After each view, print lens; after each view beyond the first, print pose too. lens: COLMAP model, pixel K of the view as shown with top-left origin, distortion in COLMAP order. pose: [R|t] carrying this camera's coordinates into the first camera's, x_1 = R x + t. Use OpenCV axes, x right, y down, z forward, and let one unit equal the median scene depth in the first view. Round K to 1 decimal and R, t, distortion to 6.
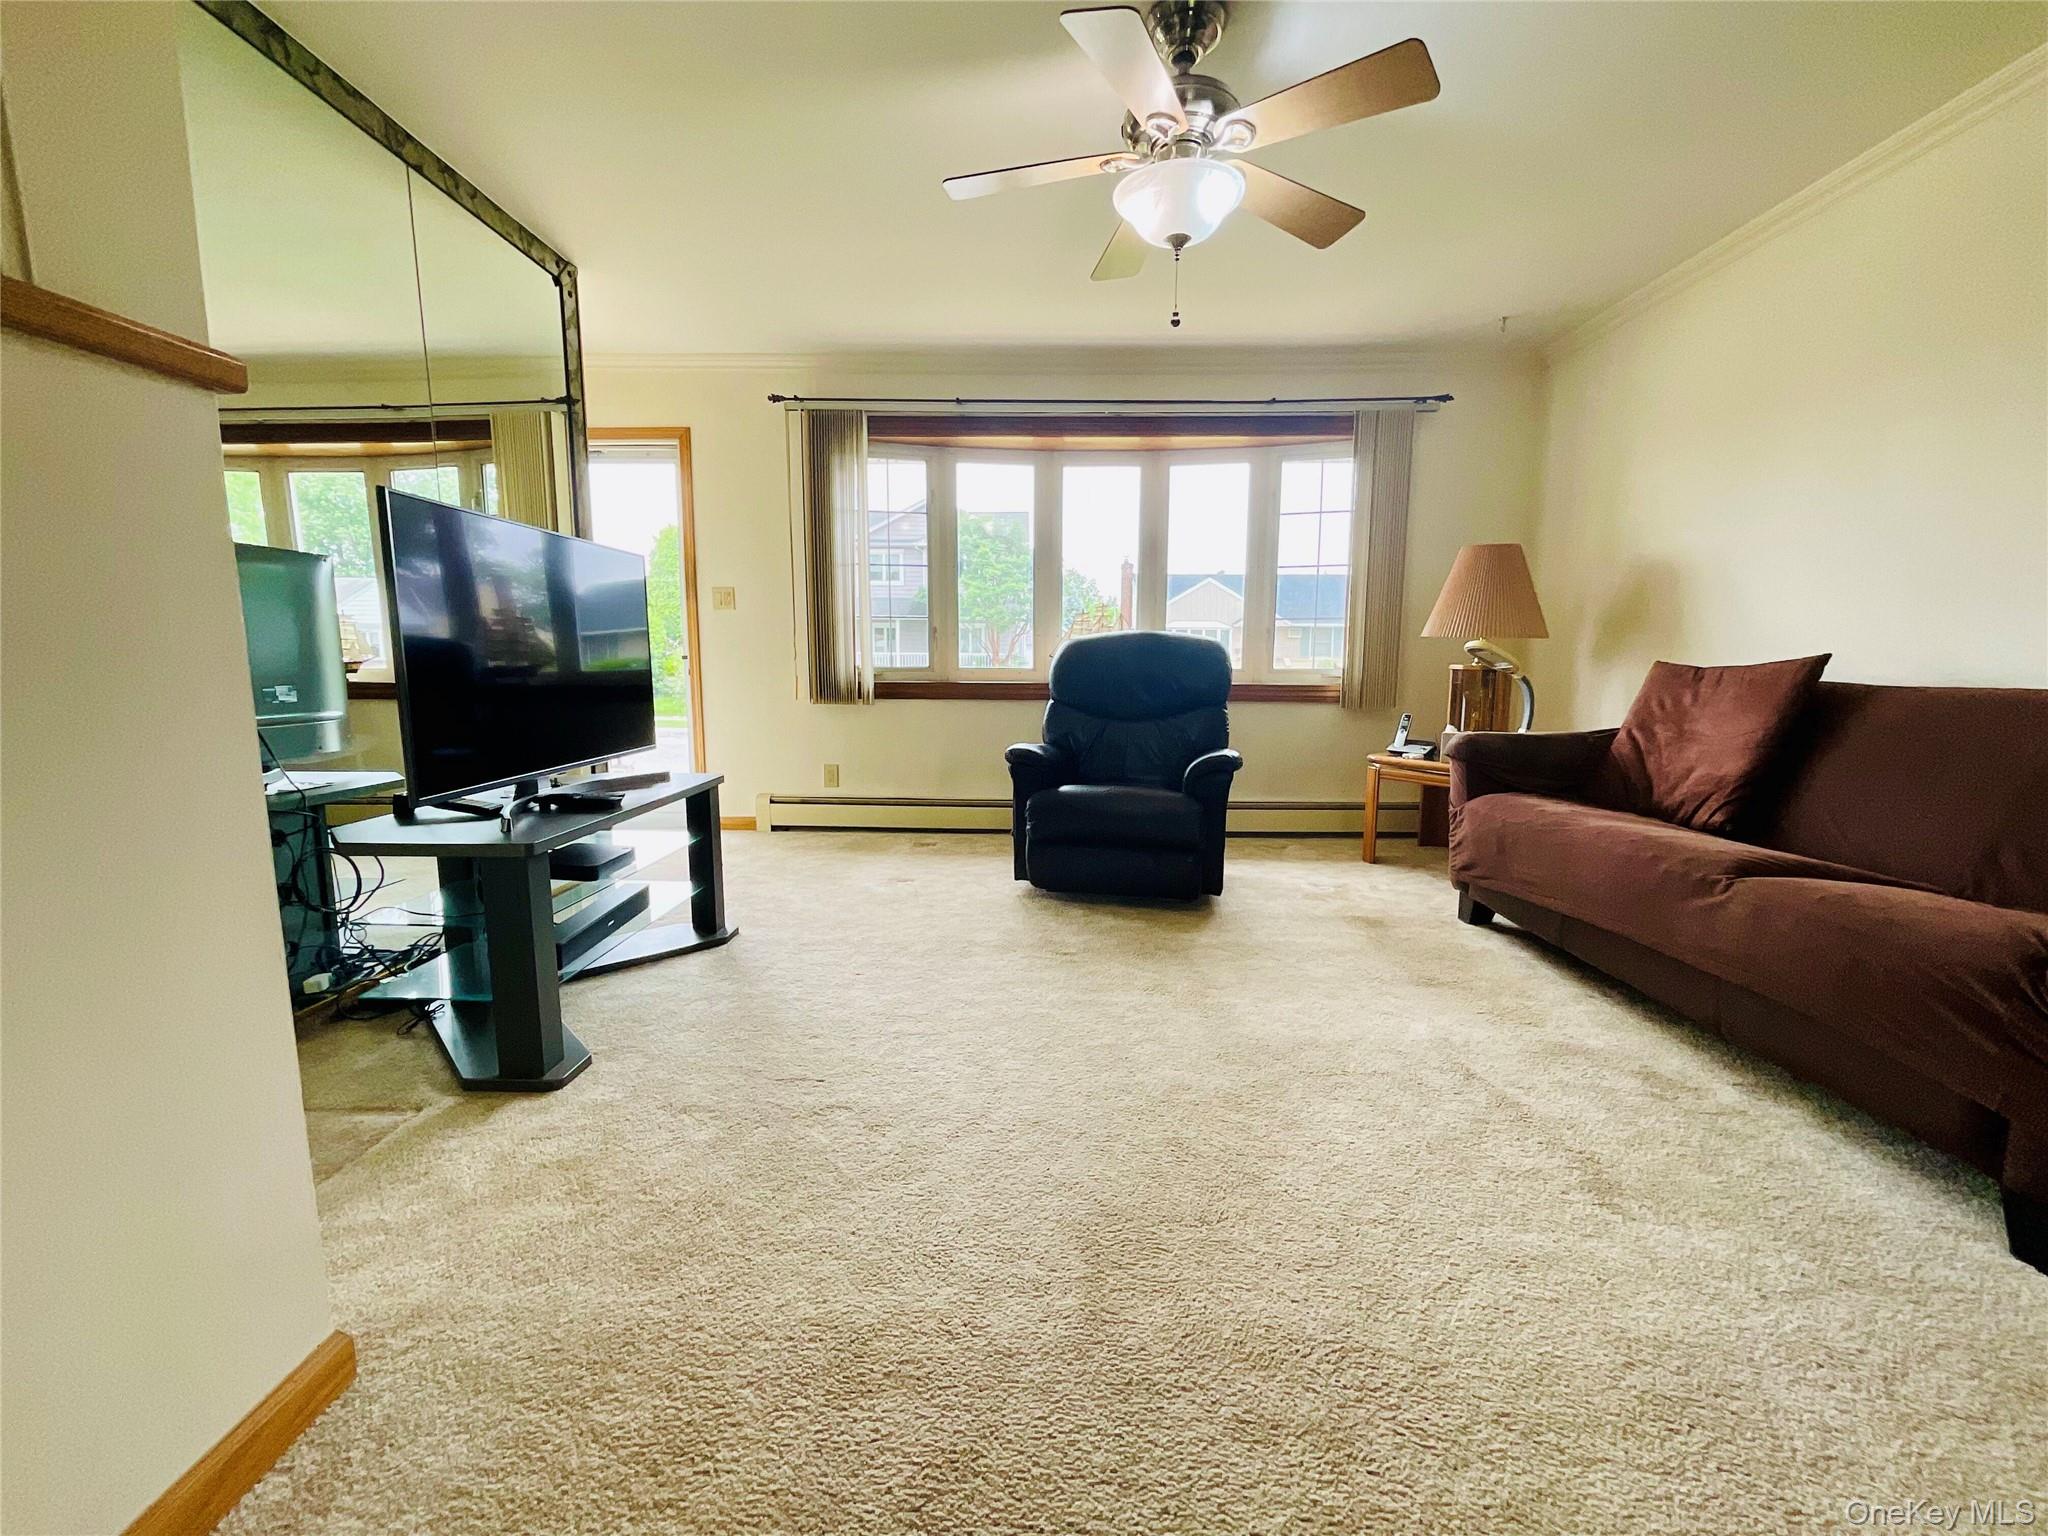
lens RADIAL K [[823.6, 0, 1034.7], [0, 823.6, 769.6], [0, 0, 1]] dist [0.007776, -0.005758]
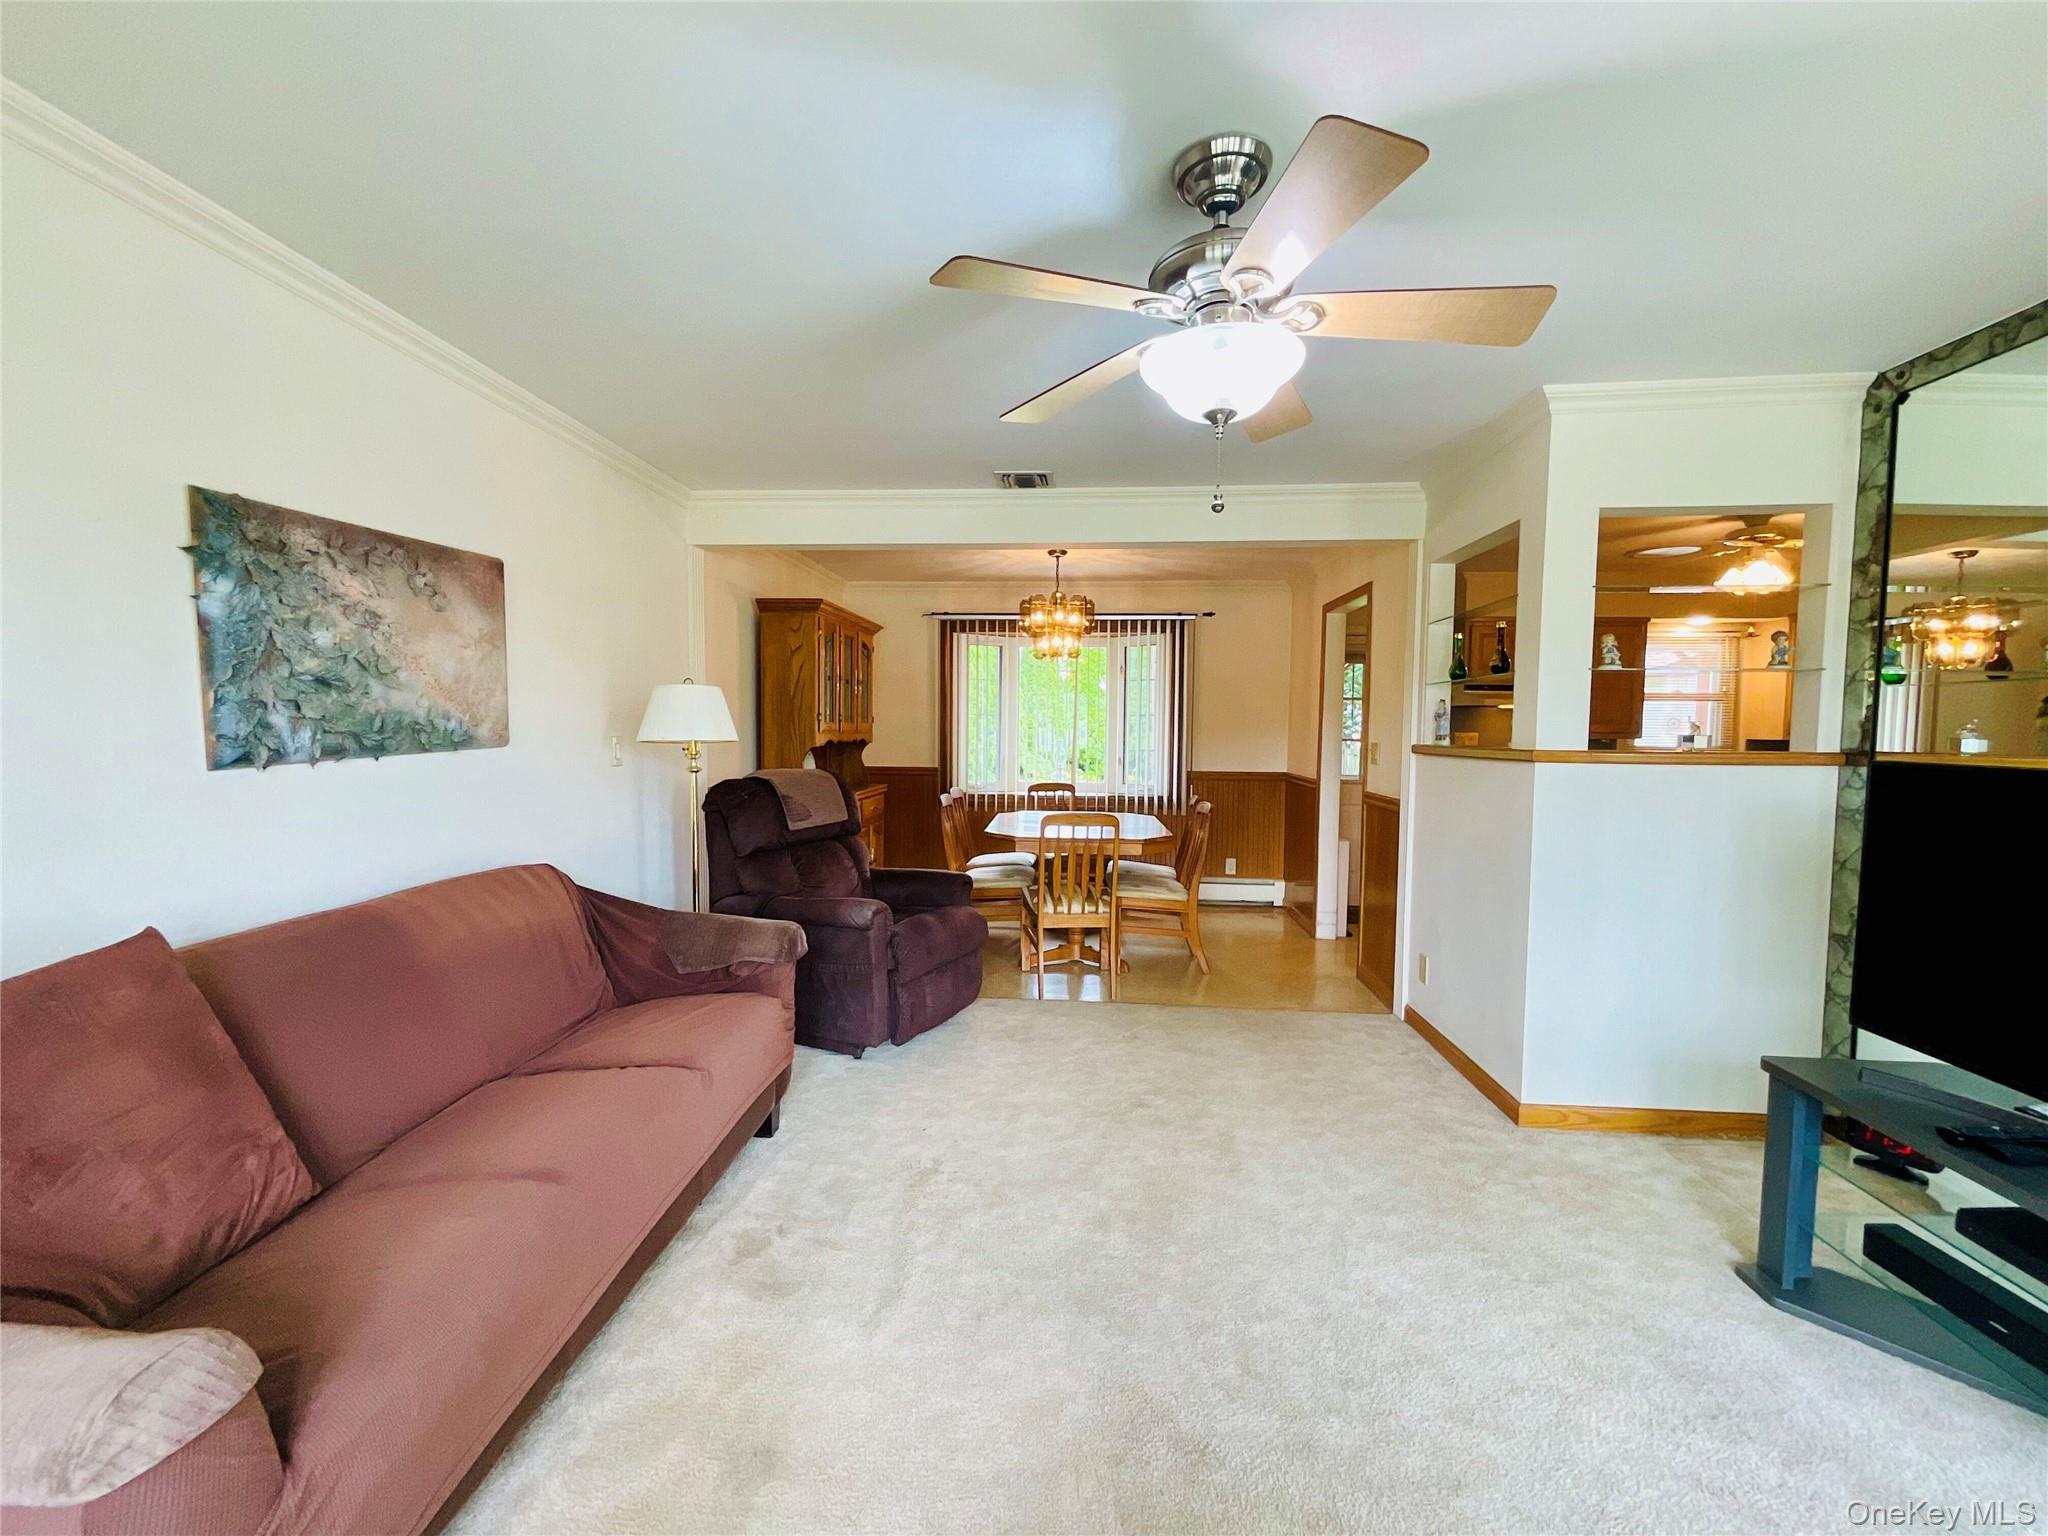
lens RADIAL K [[831.2, 0, 1027.2], [0, 831.2, 763.2], [0, 0, 1]] dist [-0.002901, 0.000681]
pose [[-0.997259, -0.018511, 0.071635, 0.209187], [-0.004885, 0.982558, 0.185894, -0.328155], [-0.073827, 0.185034, -0.979955, 1.323786]]
